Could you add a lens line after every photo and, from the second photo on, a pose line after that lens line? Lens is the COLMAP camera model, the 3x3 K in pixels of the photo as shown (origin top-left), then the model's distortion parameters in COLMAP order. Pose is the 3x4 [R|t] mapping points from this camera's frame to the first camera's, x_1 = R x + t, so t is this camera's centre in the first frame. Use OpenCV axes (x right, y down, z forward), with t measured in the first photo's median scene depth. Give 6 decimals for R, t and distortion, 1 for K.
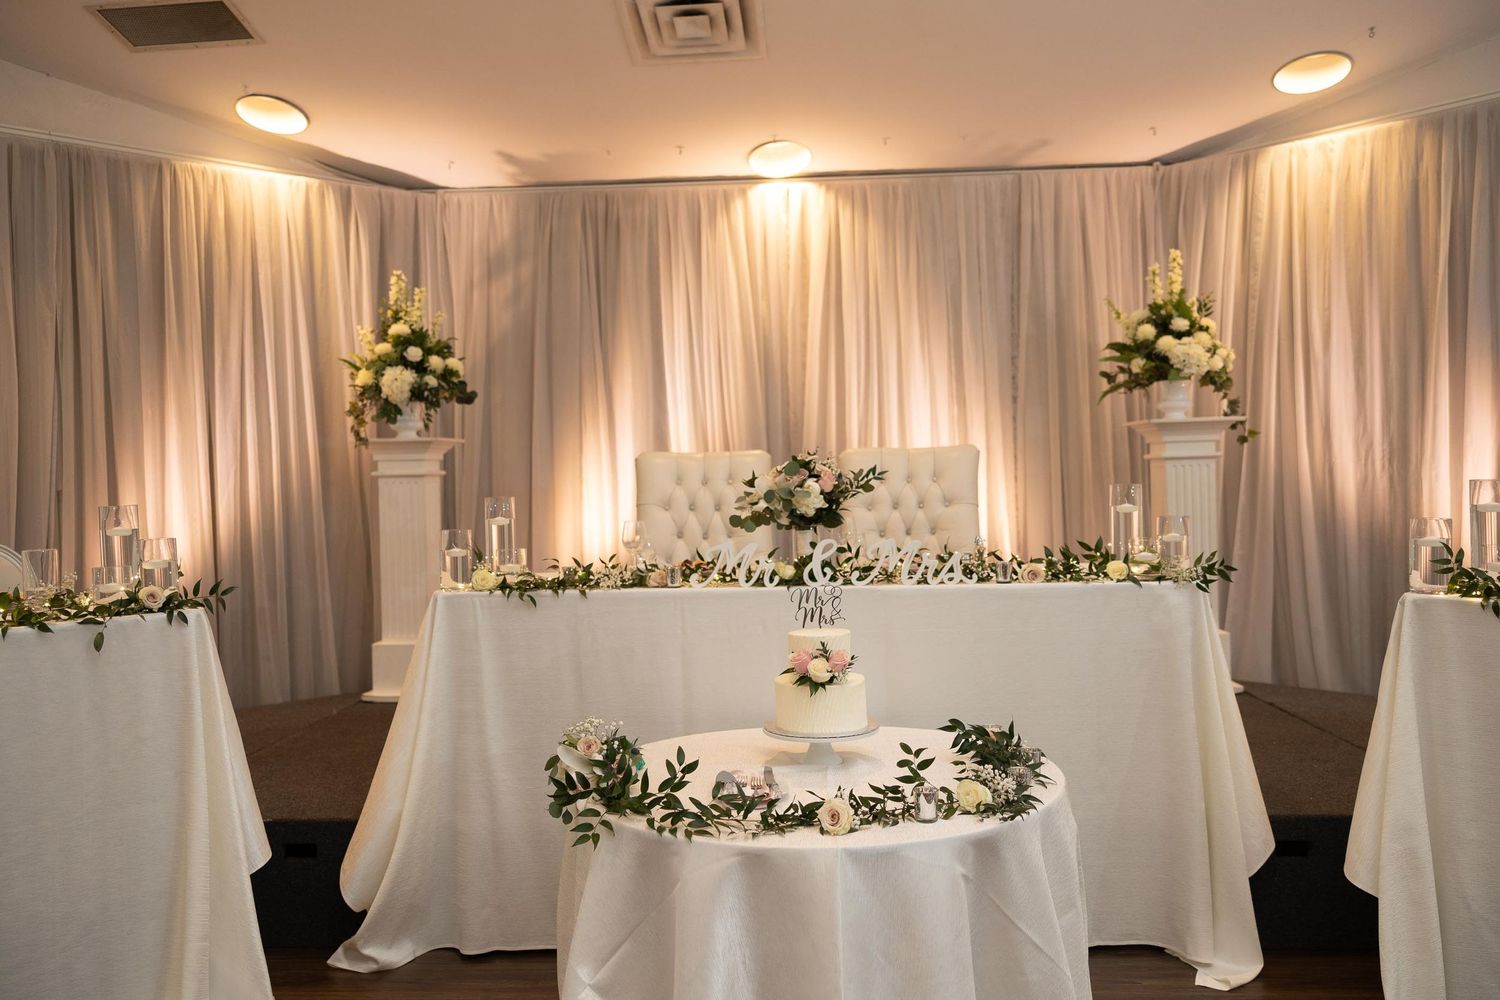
lens RADIAL K [[1203.8, 0, 750.0], [0, 1203.8, 500.0], [0, 0, 1]] dist [0.002513, -0.000605]
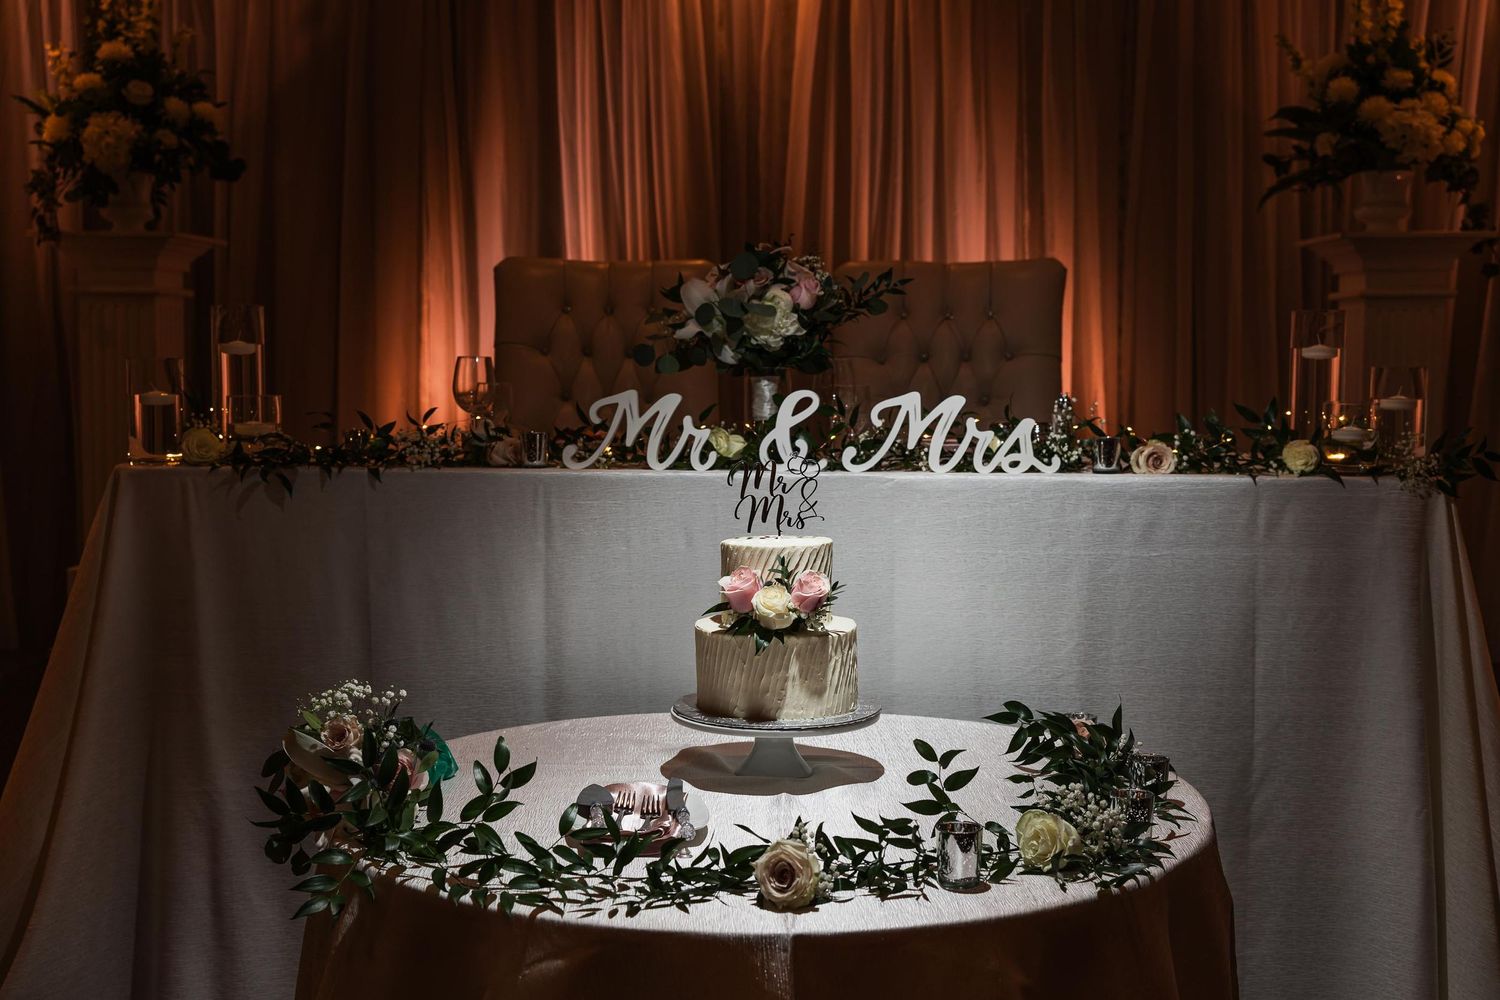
lens RADIAL K [[1739.2, 0, 750.0], [0, 1739.2, 500.0], [0, 0, 1]] dist [-0.003079, 0.011343]
pose [[0.999507, 0.024576, 0.019556, 0.023918], [-0.025677, 0.997976, 0.058178, 0.036911], [-0.018087, -0.058652, 0.998115, 0.166235]]
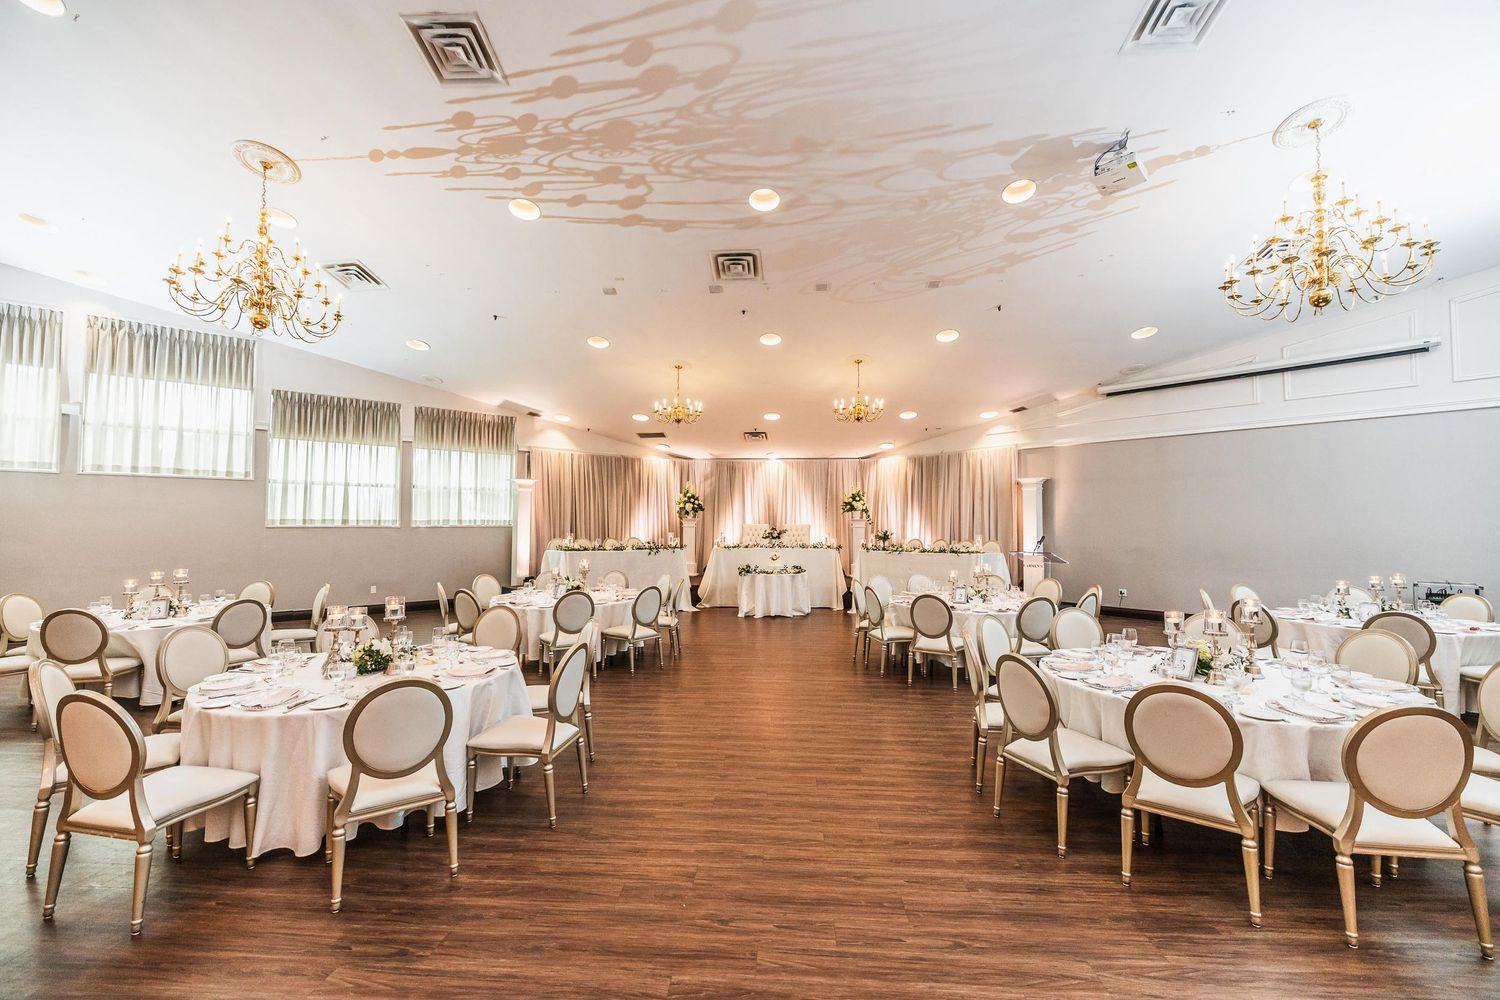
lens RADIAL K [[648.3, 0, 750.0], [0, 648.3, 500.0], [0, 0, 1]] dist [-0.000047, -0.000002]
pose [[0.999544, 0.026904, -0.013743, -0.035502], [-0.027597, 0.998214, -0.052990, 0.005127], [0.012292, 0.053345, 0.998500, -2.220670]]
